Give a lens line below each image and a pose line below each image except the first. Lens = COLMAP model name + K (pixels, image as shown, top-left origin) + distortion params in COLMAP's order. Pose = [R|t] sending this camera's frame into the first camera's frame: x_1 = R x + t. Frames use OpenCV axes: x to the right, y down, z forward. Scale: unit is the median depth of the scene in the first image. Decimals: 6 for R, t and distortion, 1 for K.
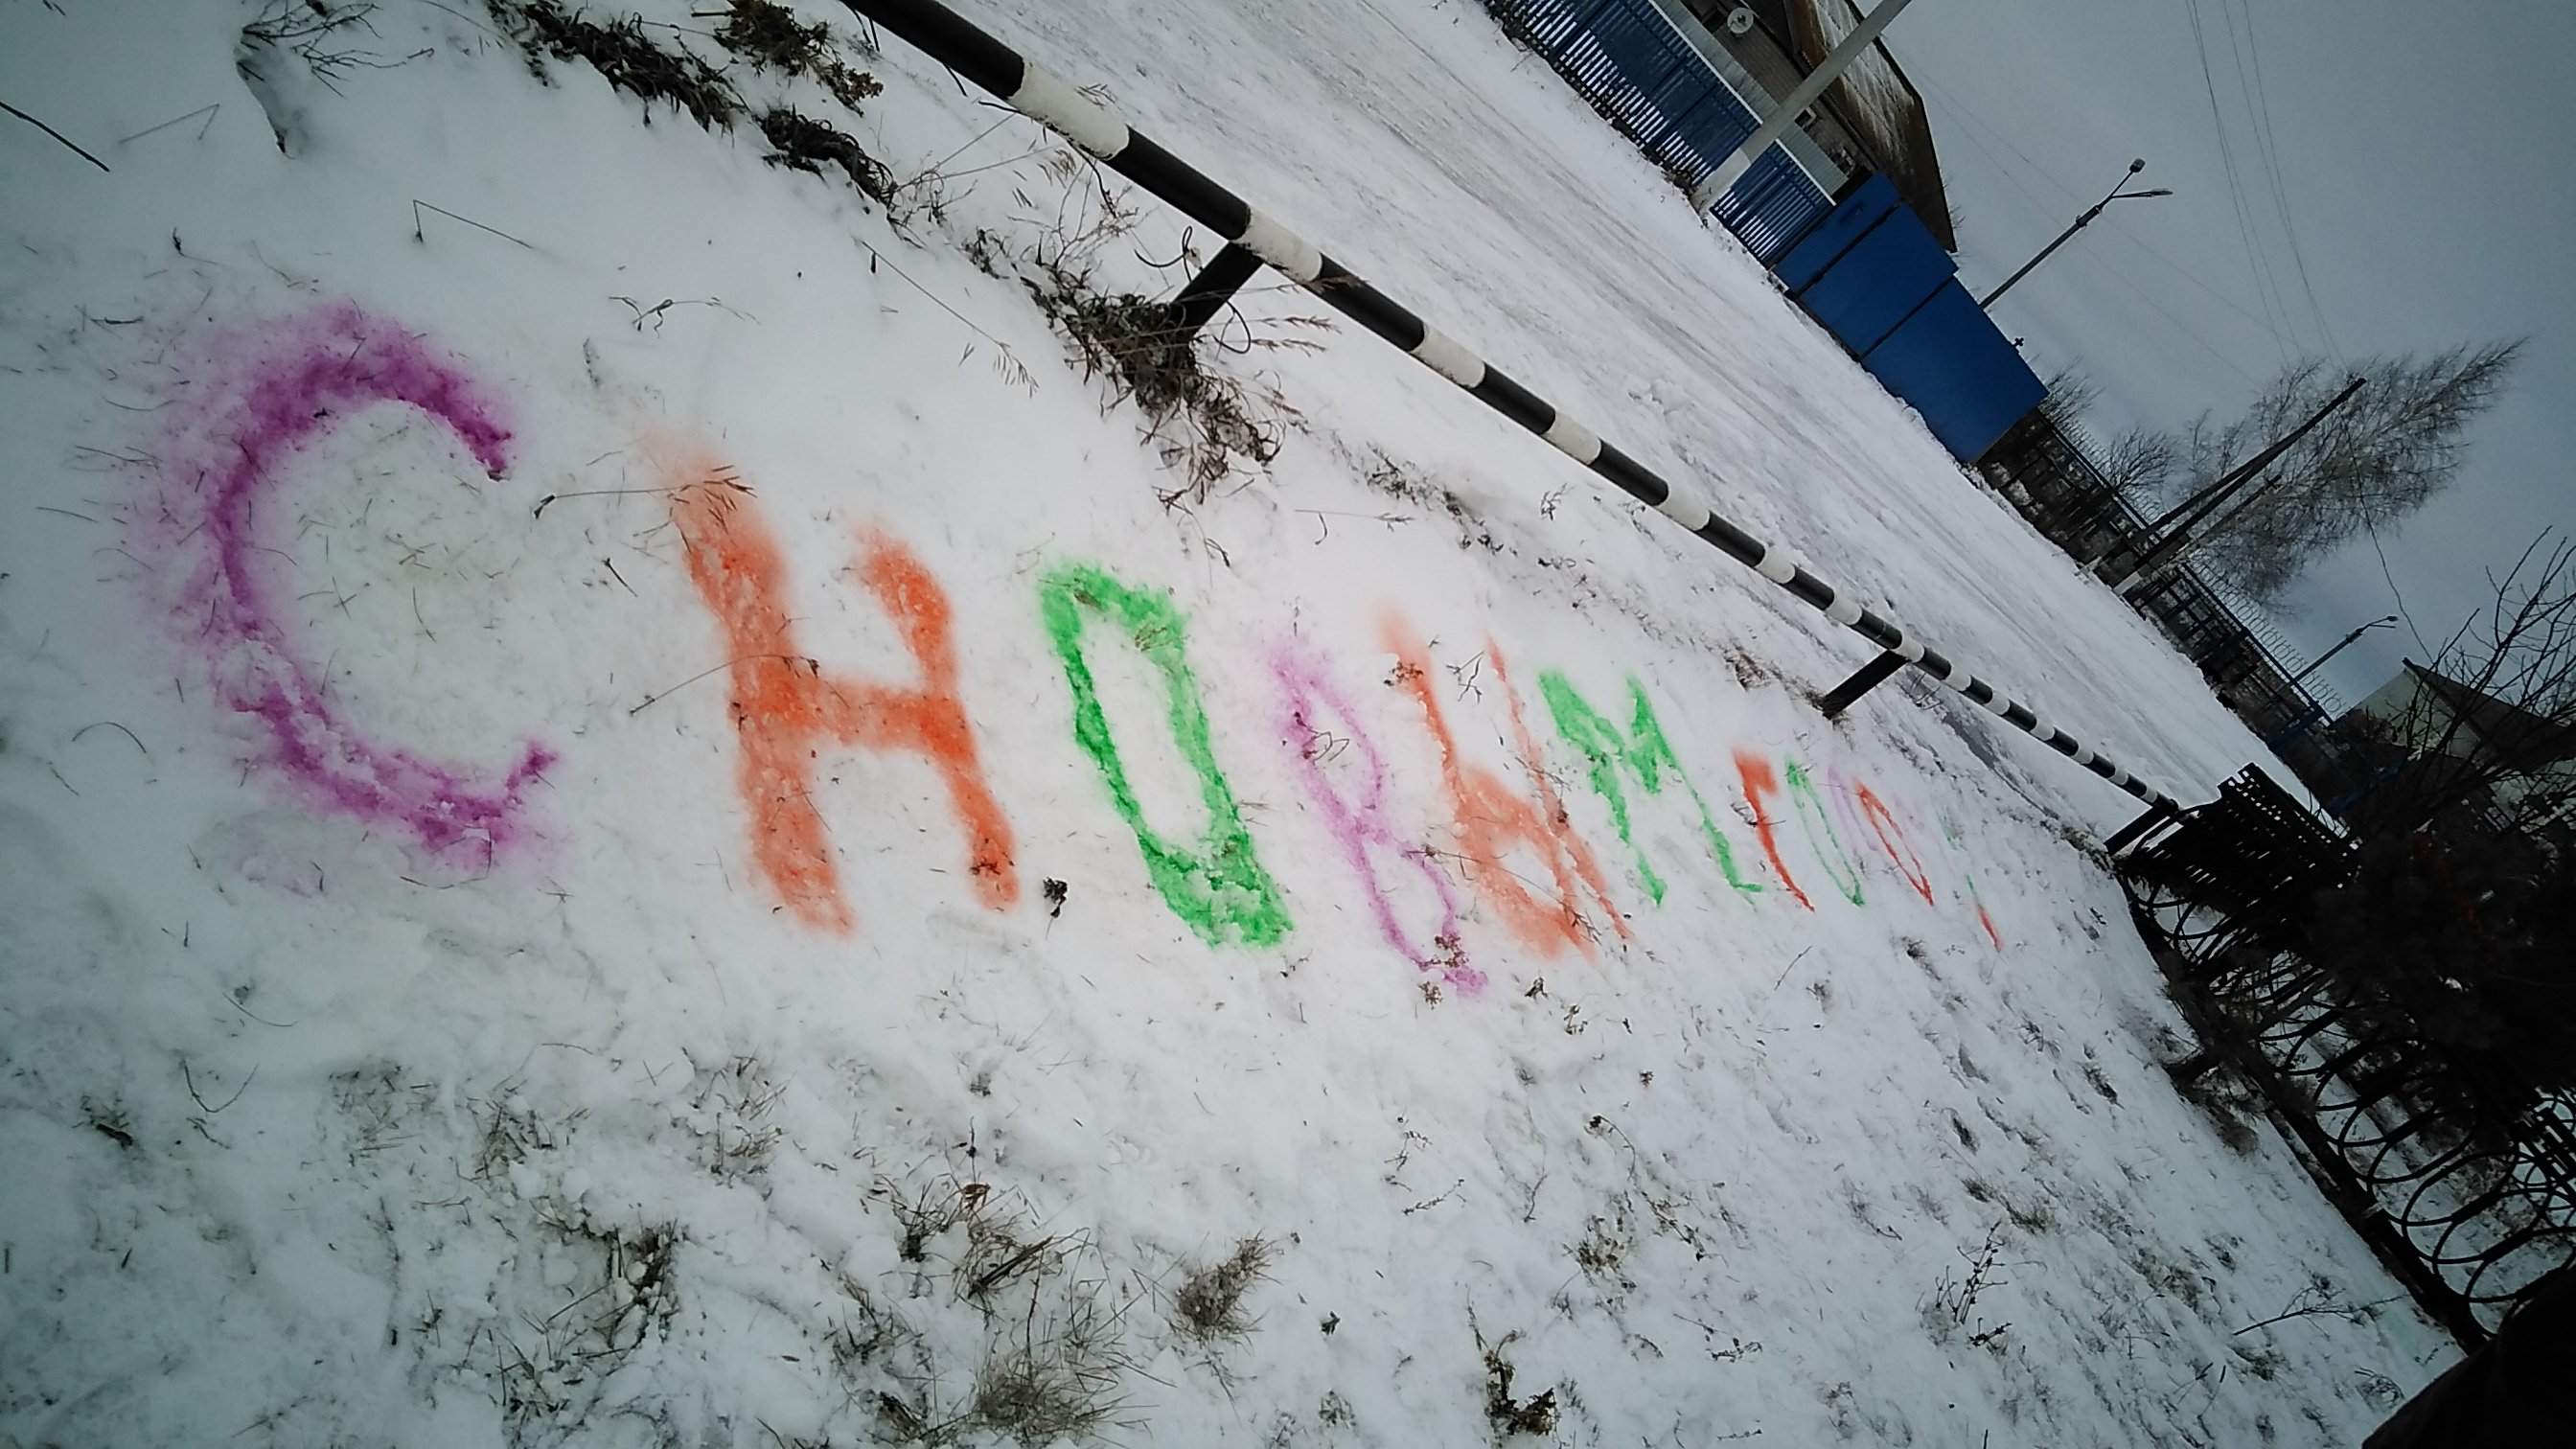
lens RADIAL K [[2036.4, 0, 1288.0], [0, 2036.4, 724.5], [0, 0, 1]] dist [-0.006028, -0.005094]
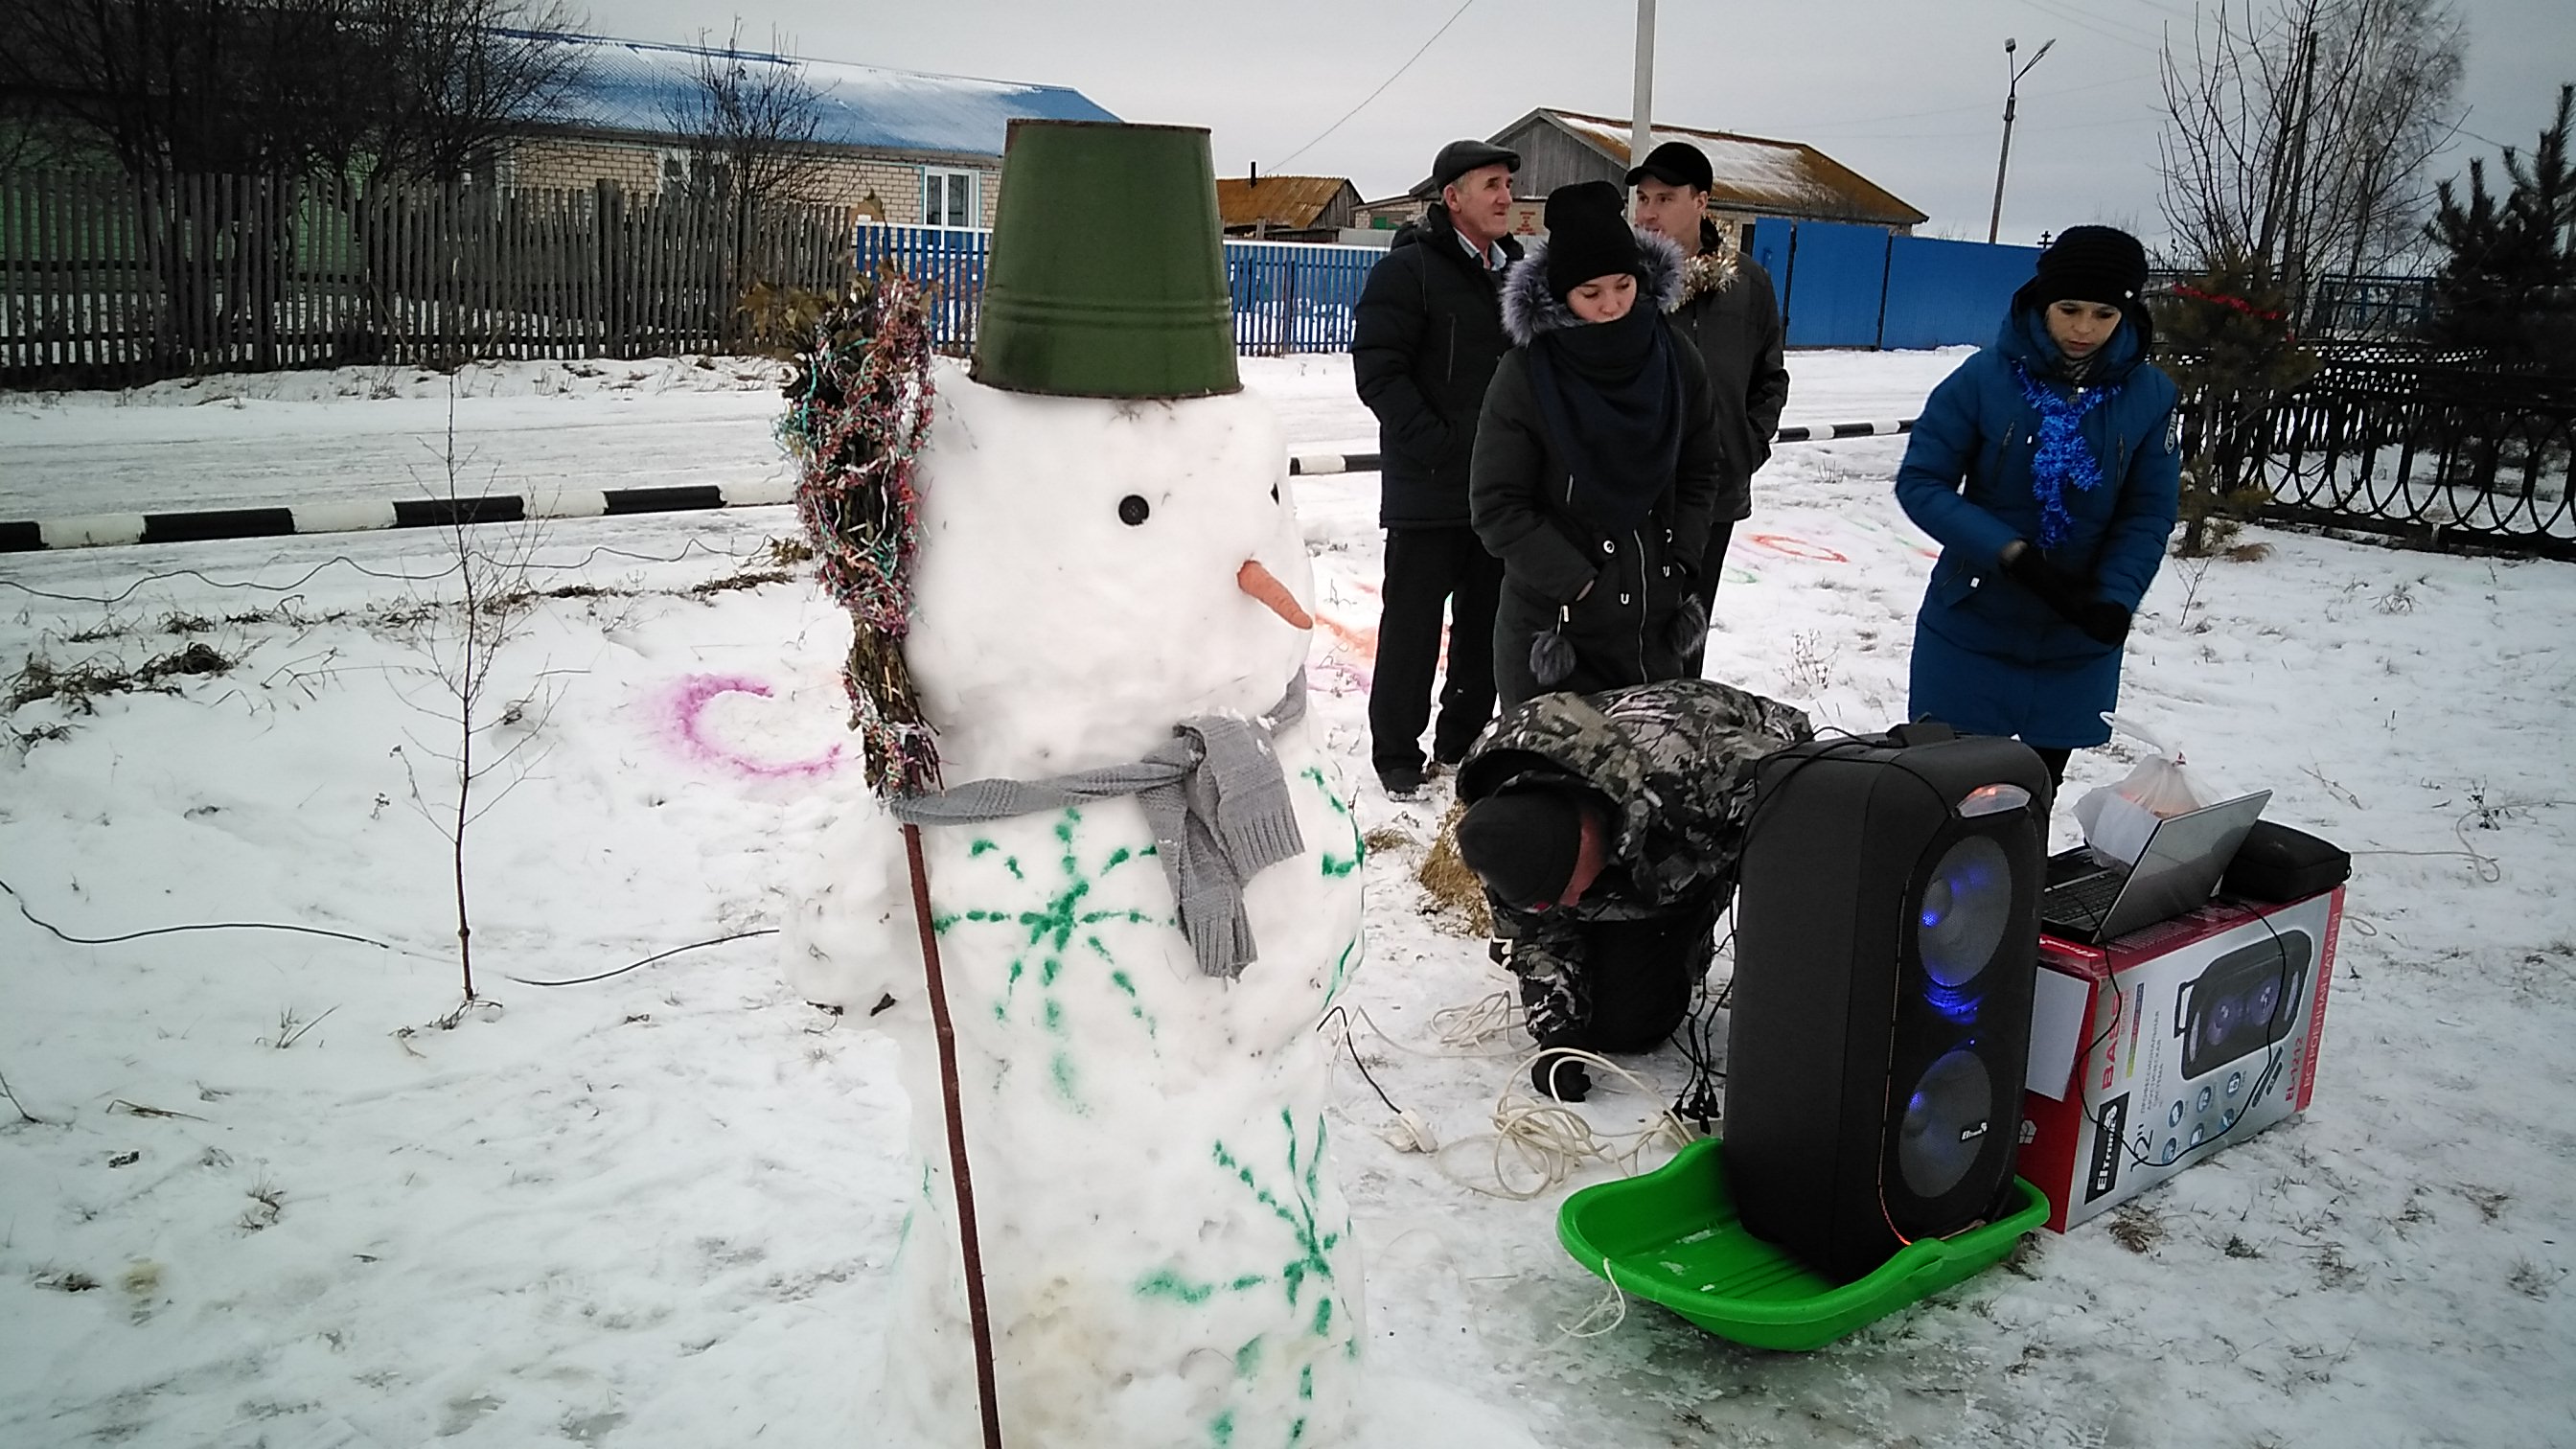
lens RADIAL K [[1989.0, 0, 1288.0], [0, 1989.0, 724.5], [0, 0, 1]] dist [0.104691, -0.159204]
pose [[0.750576, -0.652675, -0.103206, 0.068027], [0.610744, 0.744844, -0.268699, 0.212738], [0.252246, 0.138647, 0.957679, -0.276160]]
